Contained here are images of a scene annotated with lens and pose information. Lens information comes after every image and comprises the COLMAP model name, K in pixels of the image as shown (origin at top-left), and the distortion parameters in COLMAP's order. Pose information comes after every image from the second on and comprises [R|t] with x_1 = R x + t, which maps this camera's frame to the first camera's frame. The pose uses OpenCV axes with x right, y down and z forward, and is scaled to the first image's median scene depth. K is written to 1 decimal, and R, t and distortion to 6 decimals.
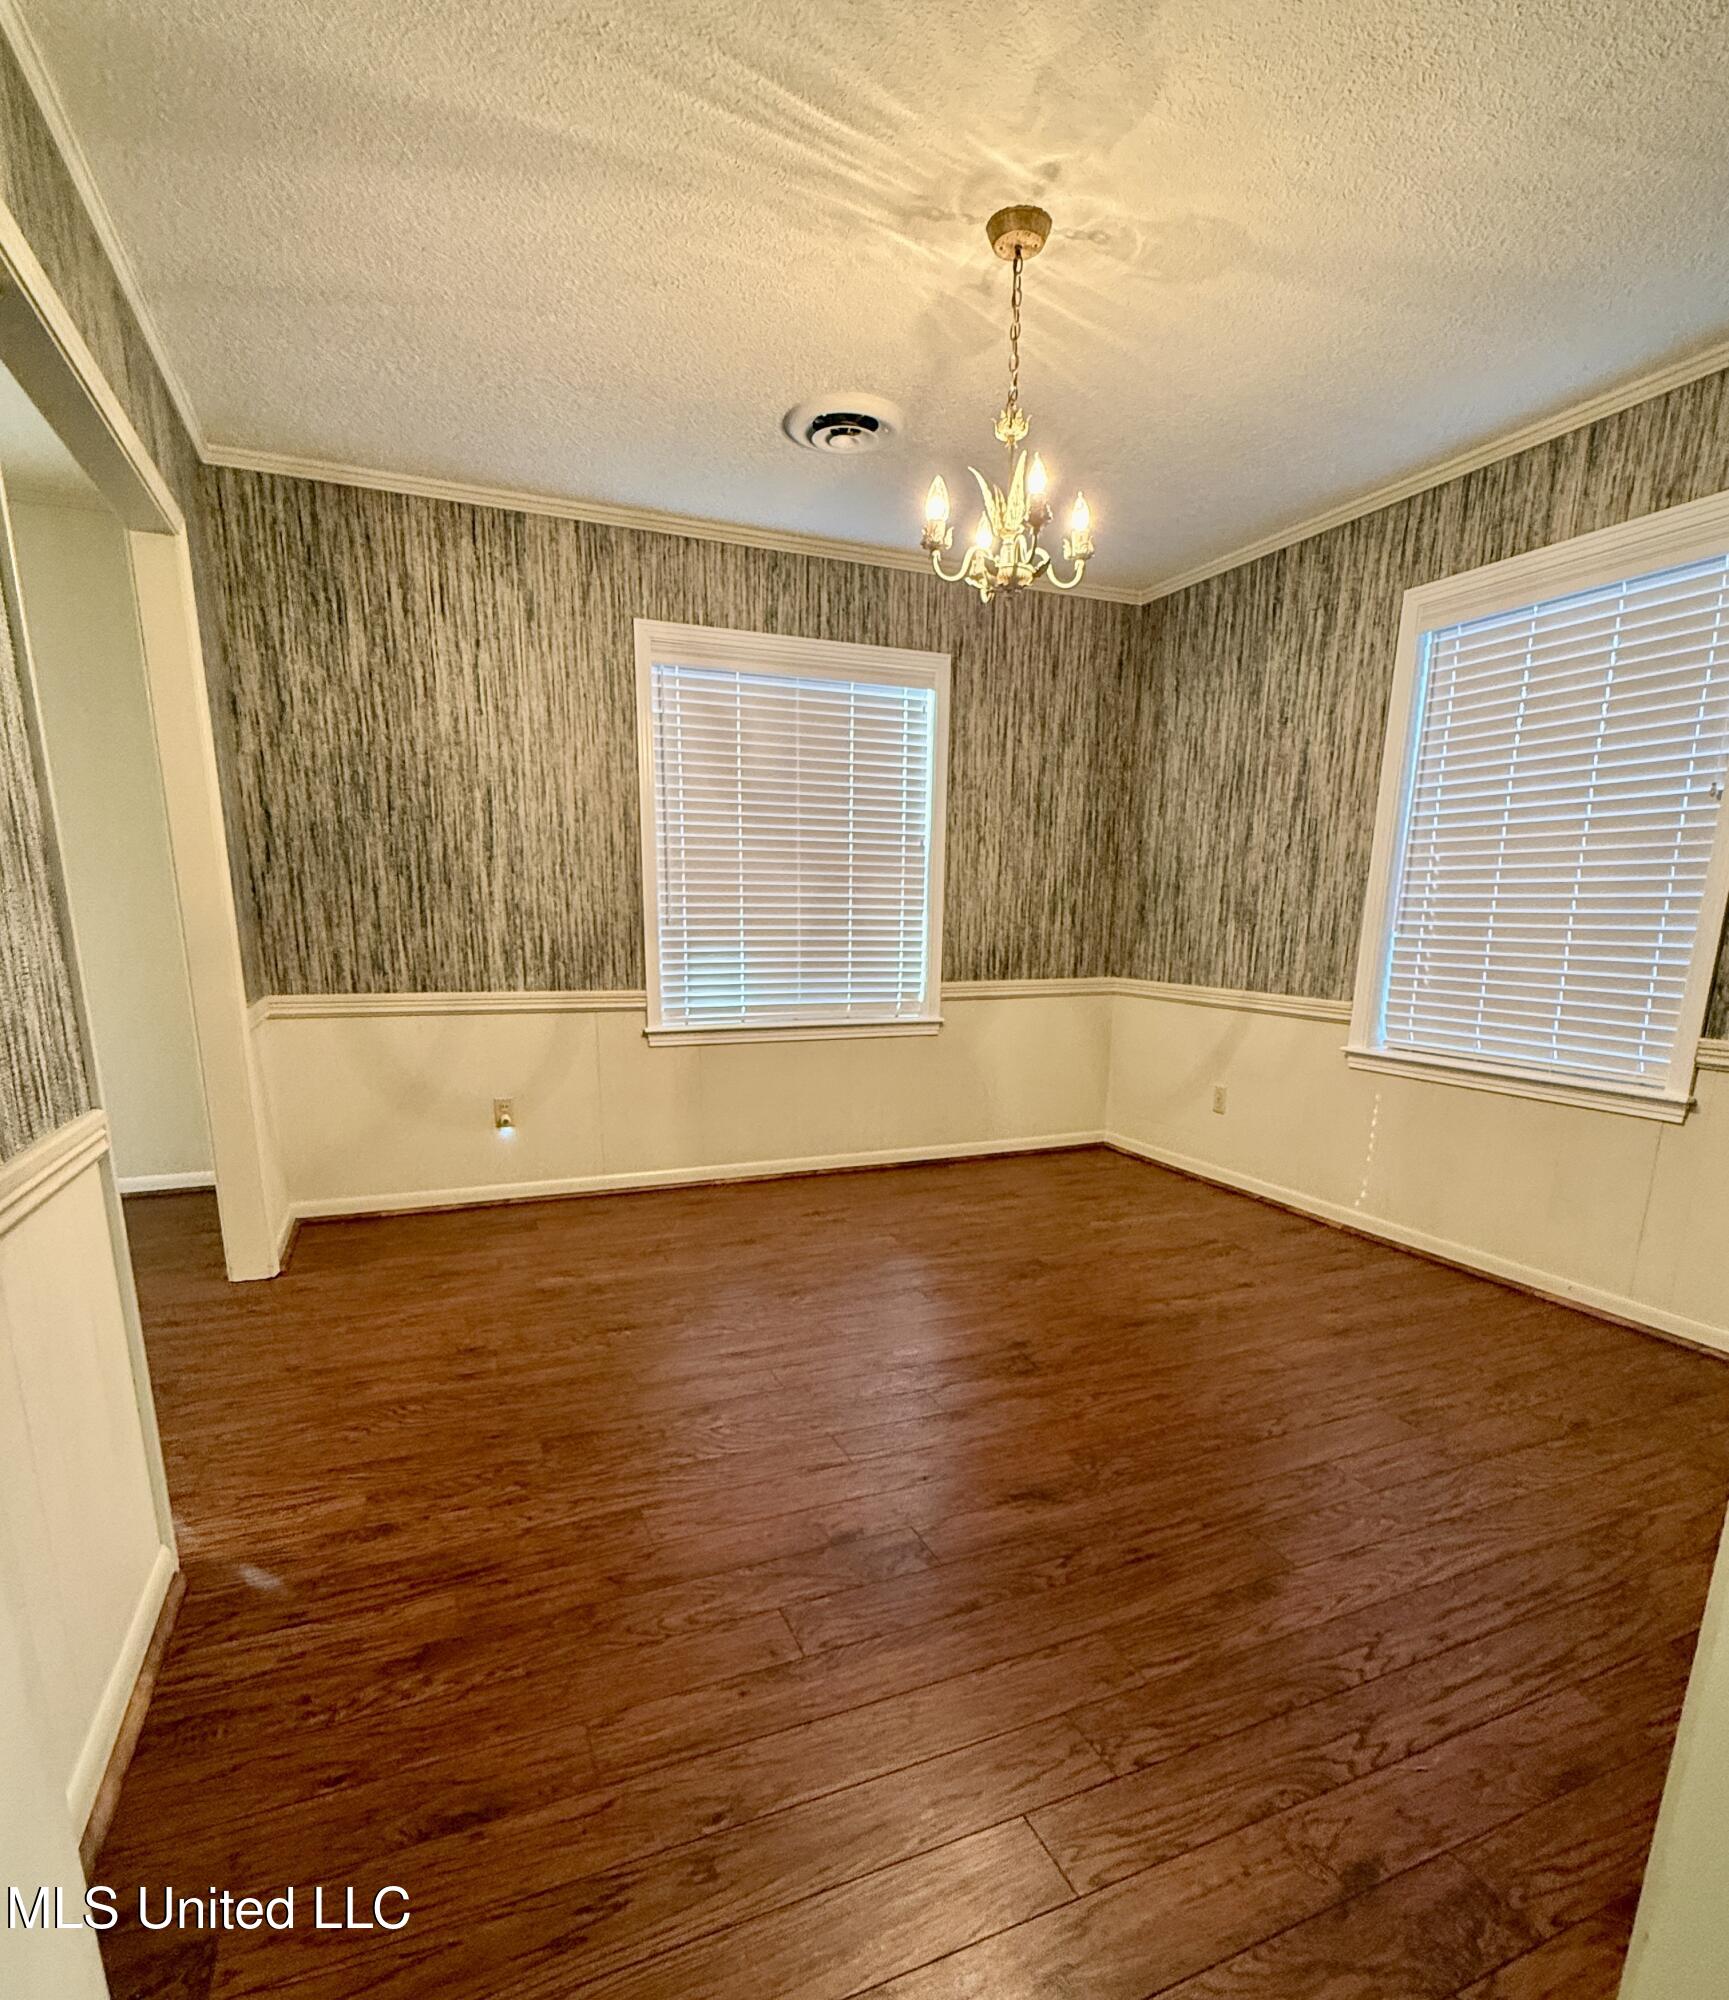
lens RADIAL K [[1041.2, 0, 872.2], [0, 1041.2, 1154.5], [0, 0, 1]] dist [0.002986, 0.000276]
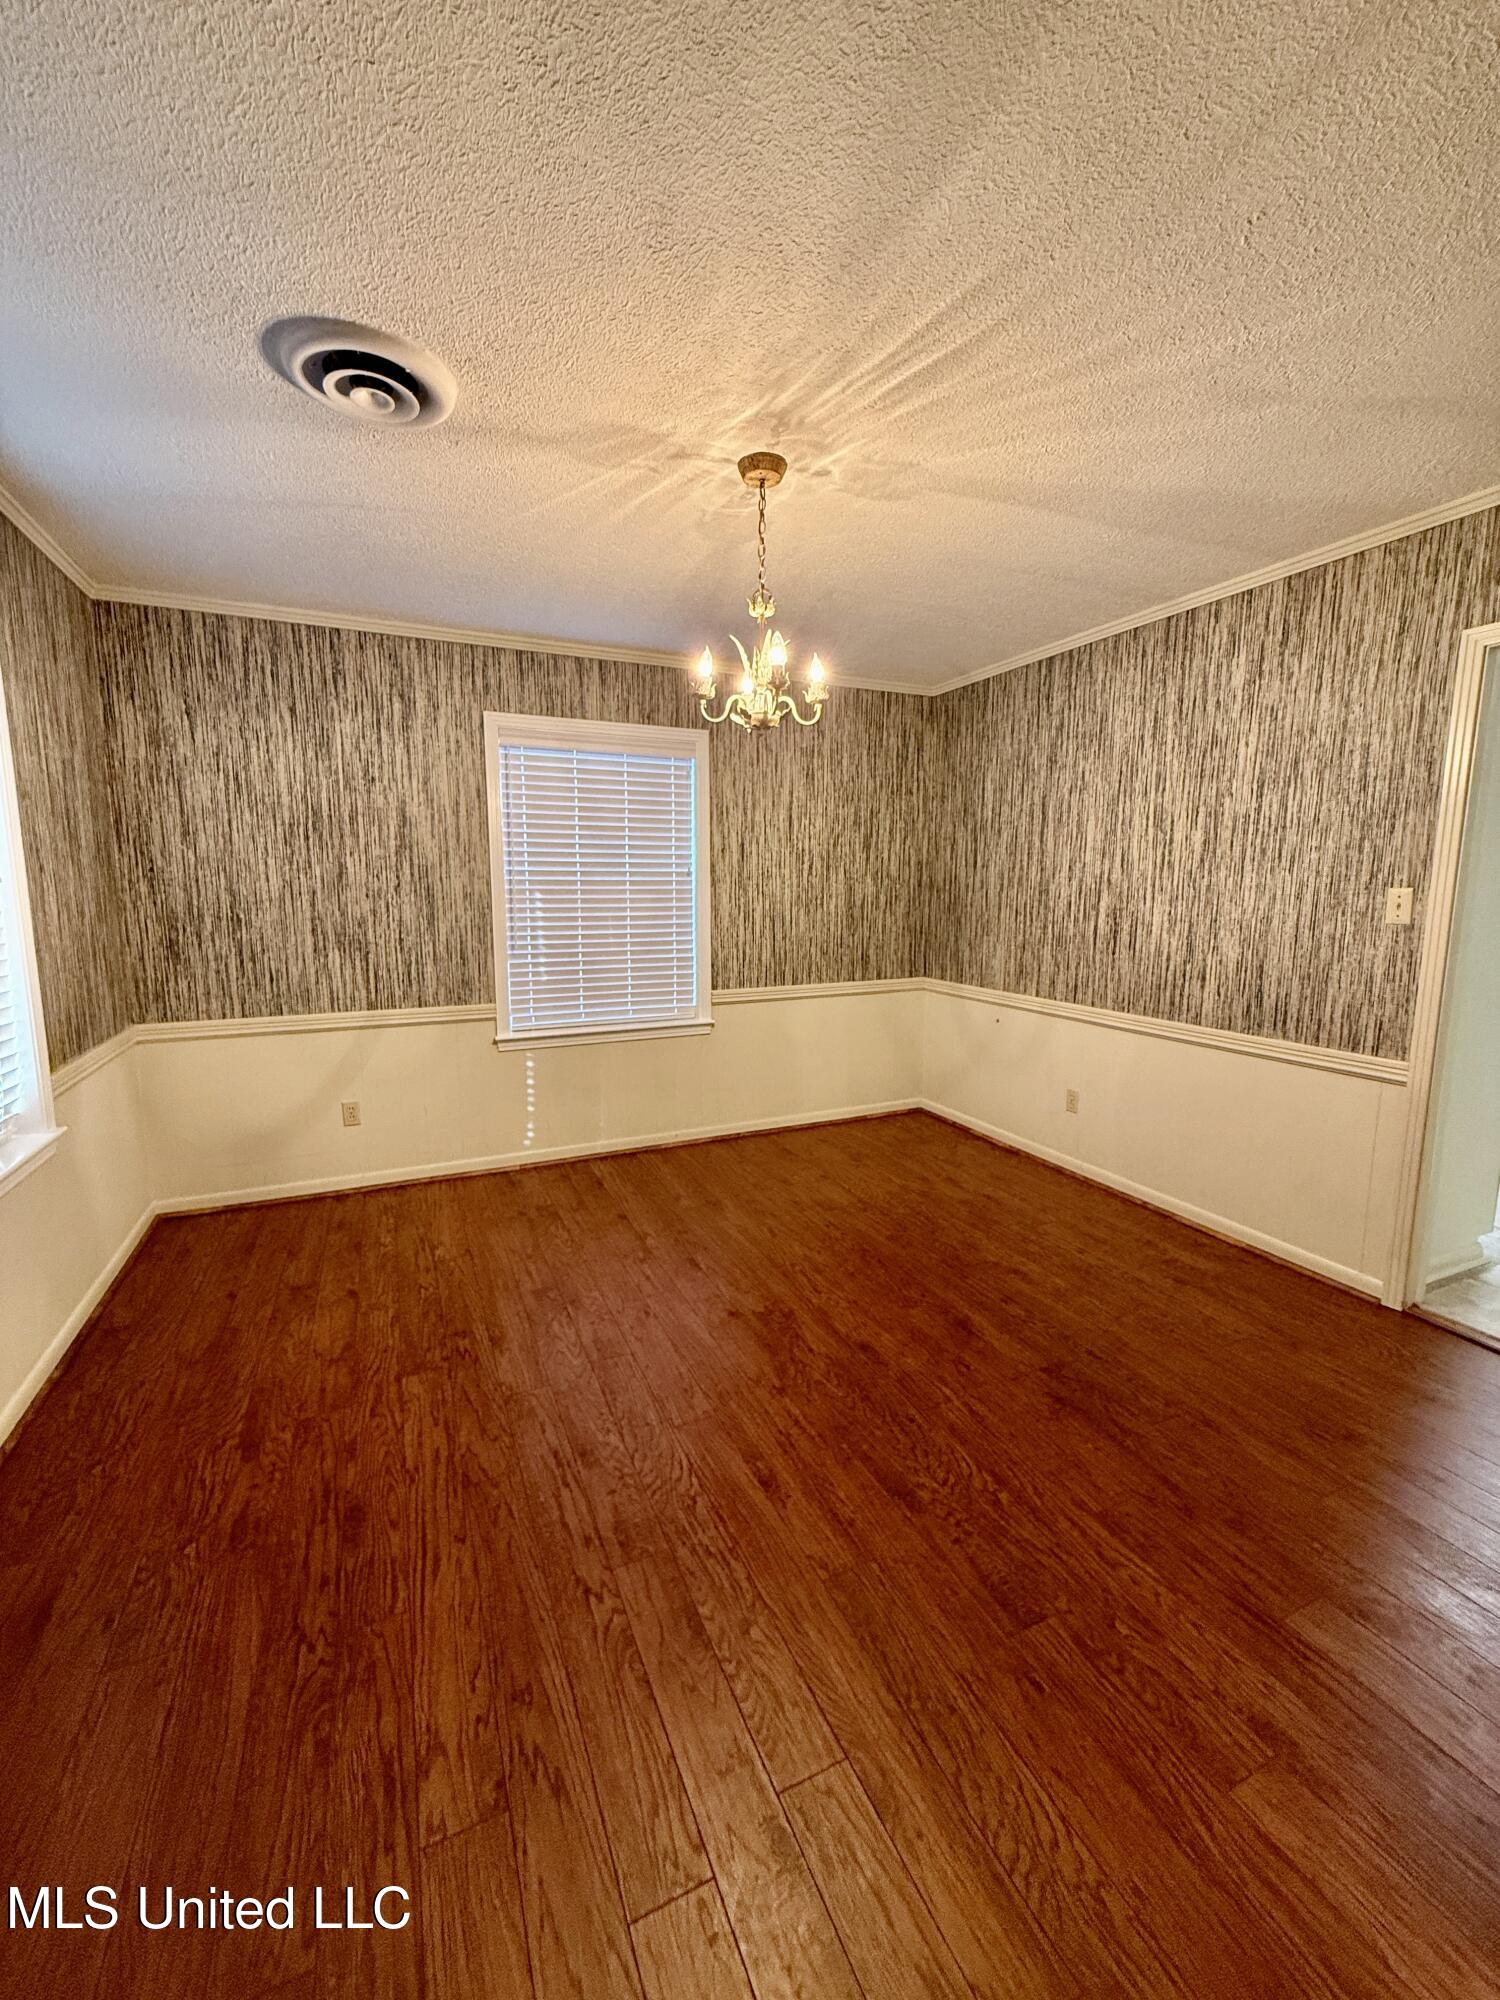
lens RADIAL K [[796.1, 0, 749.1], [0, 796.1, 993.9], [0, 0, 1]] dist [0.001228, -0.000058]
pose [[-0.016806, -0.146642, 0.989047, -0.548055], [0.228554, 0.962433, 0.146580, -0.234325], [-0.973386, 0.228515, 0.017341, 0.669470]]
